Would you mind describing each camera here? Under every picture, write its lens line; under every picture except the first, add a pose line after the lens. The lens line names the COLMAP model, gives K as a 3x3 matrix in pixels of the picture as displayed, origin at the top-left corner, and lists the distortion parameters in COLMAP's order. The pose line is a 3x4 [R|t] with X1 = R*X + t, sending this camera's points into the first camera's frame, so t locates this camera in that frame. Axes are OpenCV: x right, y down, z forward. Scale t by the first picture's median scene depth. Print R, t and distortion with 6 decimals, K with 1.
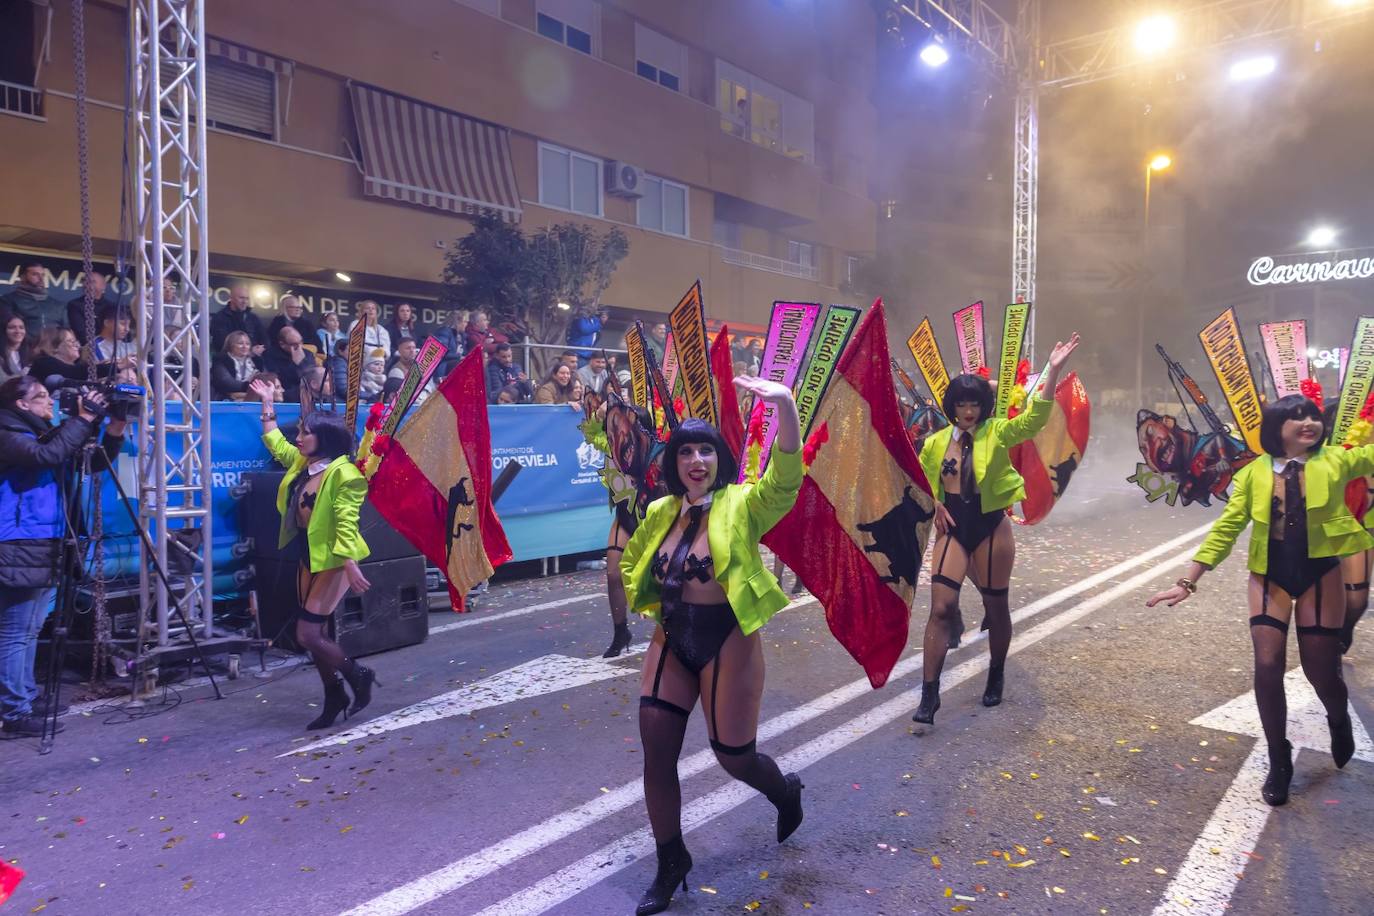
lens RADIAL K [[919.8, 0, 690.4], [0, 919.8, 451.1], [0, 0, 1]] dist [0.017717, -0.011512]
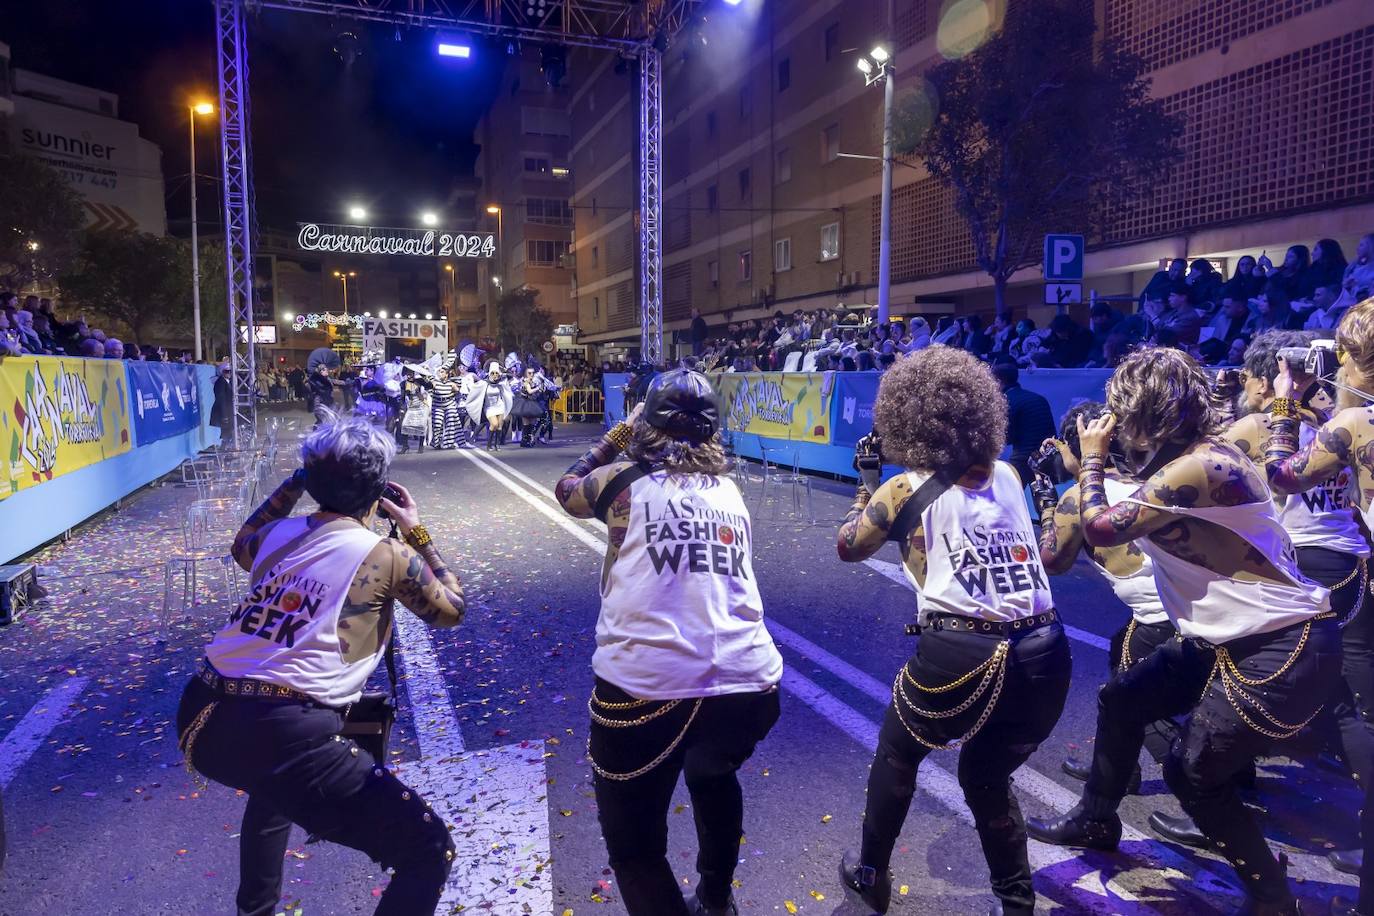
lens RADIAL K [[919.8, 0, 682.7], [0, 919.8, 465.2], [0, 0, 1]] dist [0.017717, -0.011512]
pose [[0.519190, -0.085740, 0.850347, -0.199474], [0.036074, 0.996267, 0.078428, -0.002484], [-0.853897, -0.010044, 0.520344, 0.184980]]
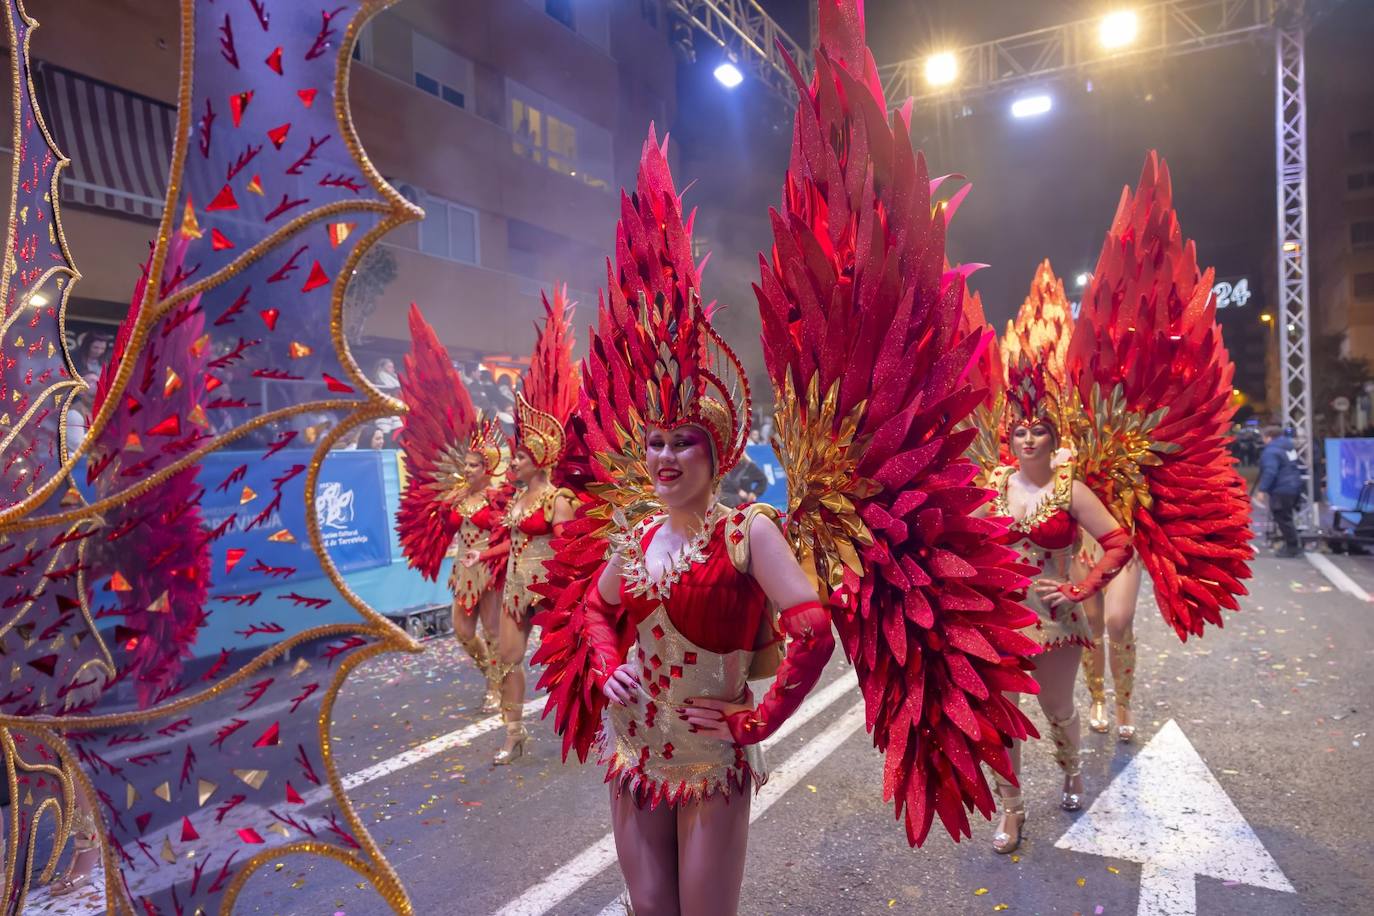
lens RADIAL K [[919.8, 0, 685.6], [0, 919.8, 455.6], [0, 0, 1]] dist [0.017717, -0.011512]
pose [[0.981500, -0.024032, 0.189950, 0.028260], [0.031162, 0.998914, -0.034638, -0.004477], [-0.188911, 0.039916, 0.981183, 0.083821]]
